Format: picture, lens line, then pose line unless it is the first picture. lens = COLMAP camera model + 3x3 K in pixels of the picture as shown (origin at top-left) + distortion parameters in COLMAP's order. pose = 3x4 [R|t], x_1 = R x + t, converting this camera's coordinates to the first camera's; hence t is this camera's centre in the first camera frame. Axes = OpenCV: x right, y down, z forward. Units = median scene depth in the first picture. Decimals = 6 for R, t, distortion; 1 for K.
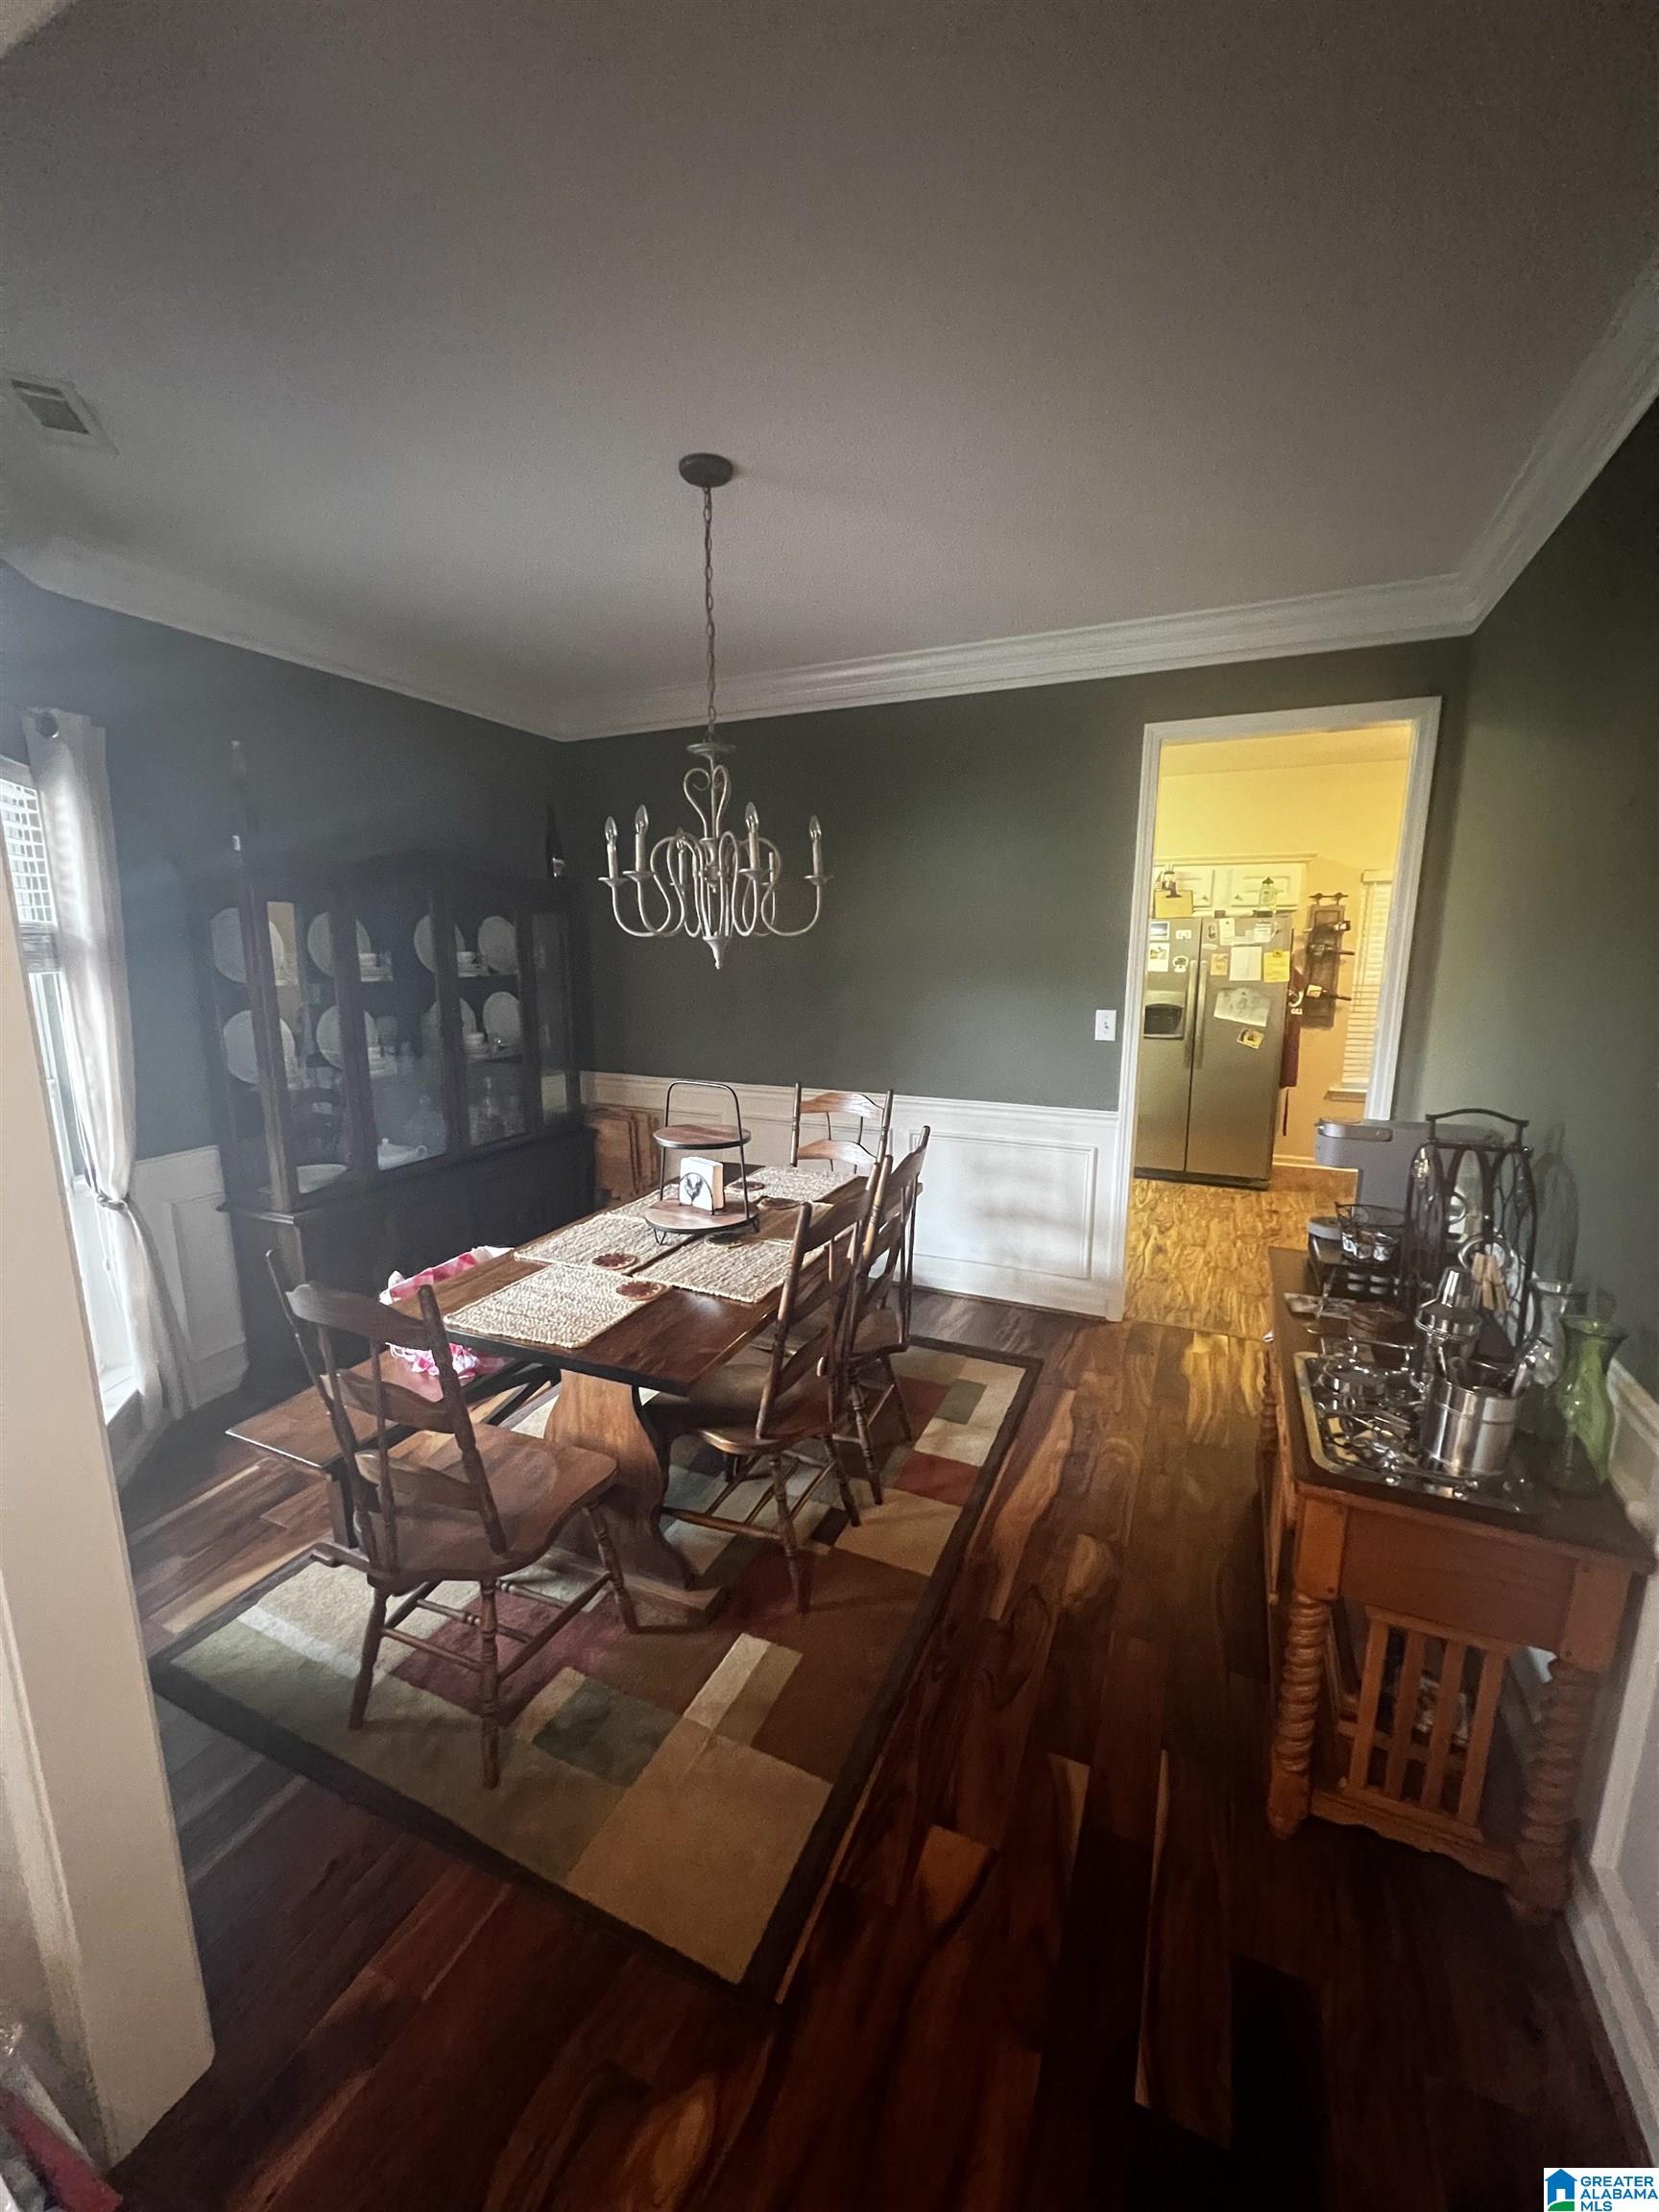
lens RADIAL K [[883.4, 0, 827.8], [0, 883.4, 1108.5], [0, 0, 1]] dist [-0.003299, 0.001500]
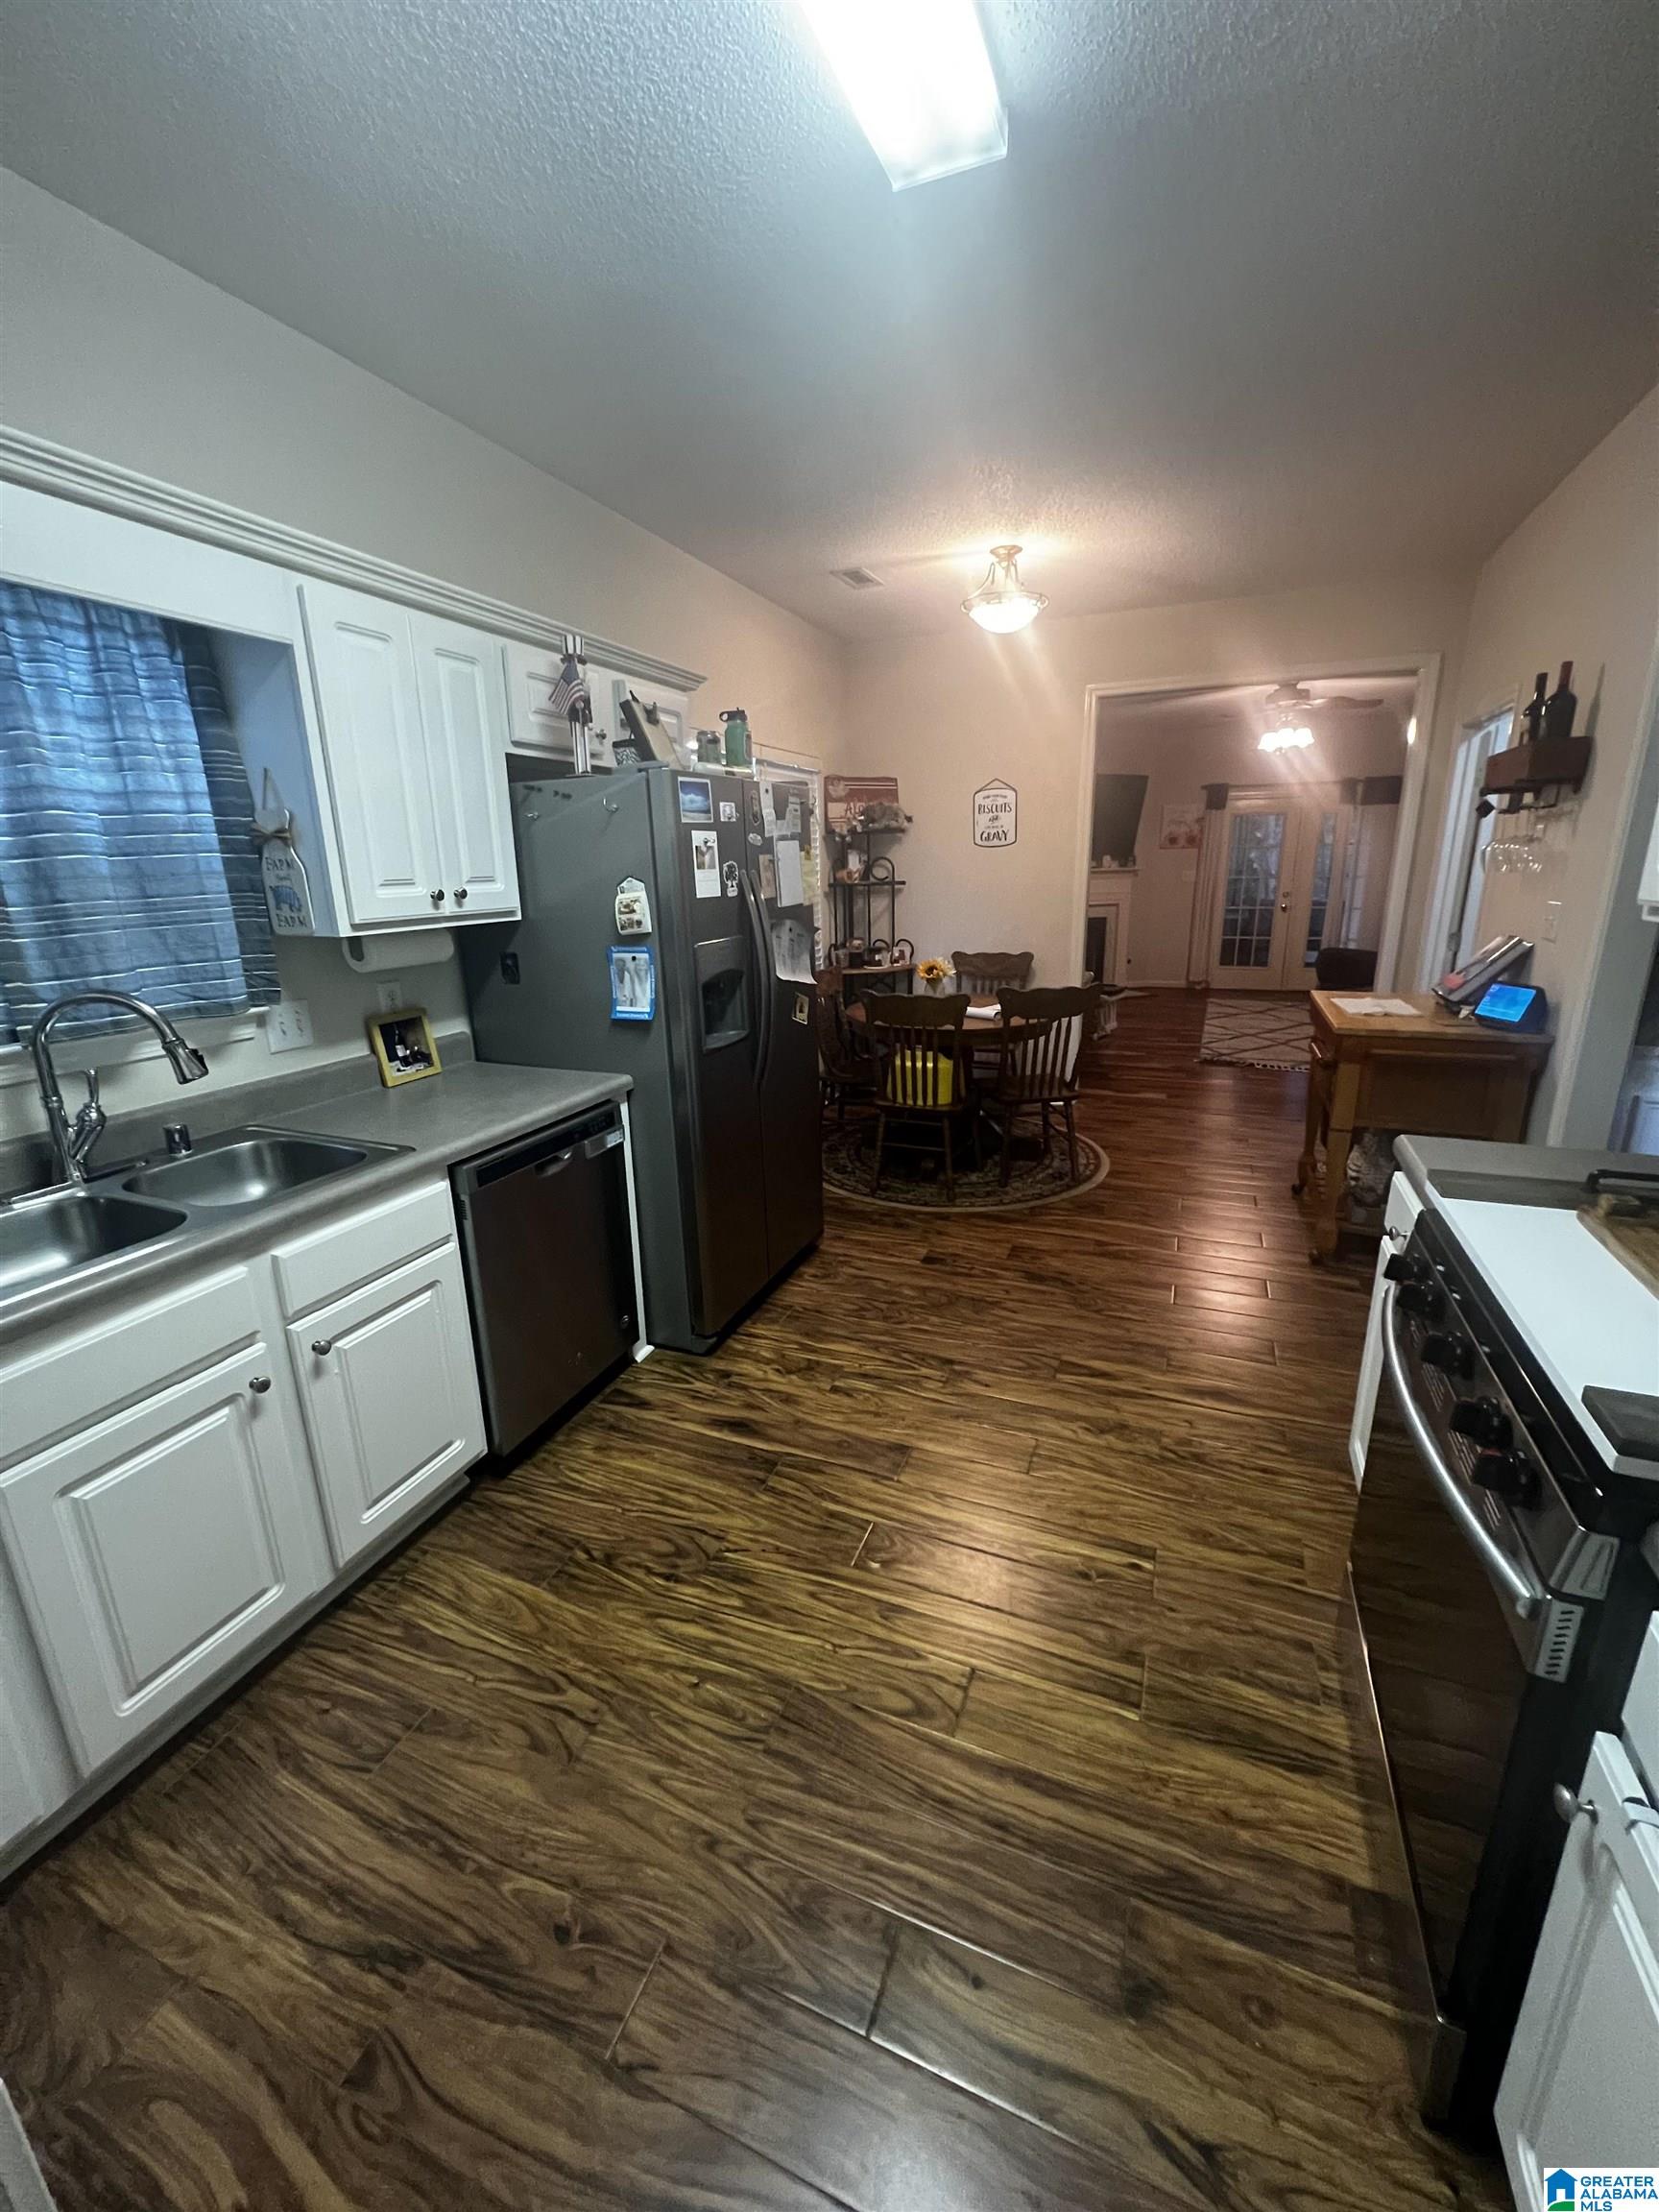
lens RADIAL K [[883.4, 0, 827.8], [0, 883.4, 1108.5], [0, 0, 1]] dist [-0.003299, 0.001500]
pose [[-0.031627, -0.270404, 0.962227, -0.076780], [0.207564, 0.939944, 0.270965, -0.167508], [-0.977710, 0.208293, 0.026399, 0.978756]]
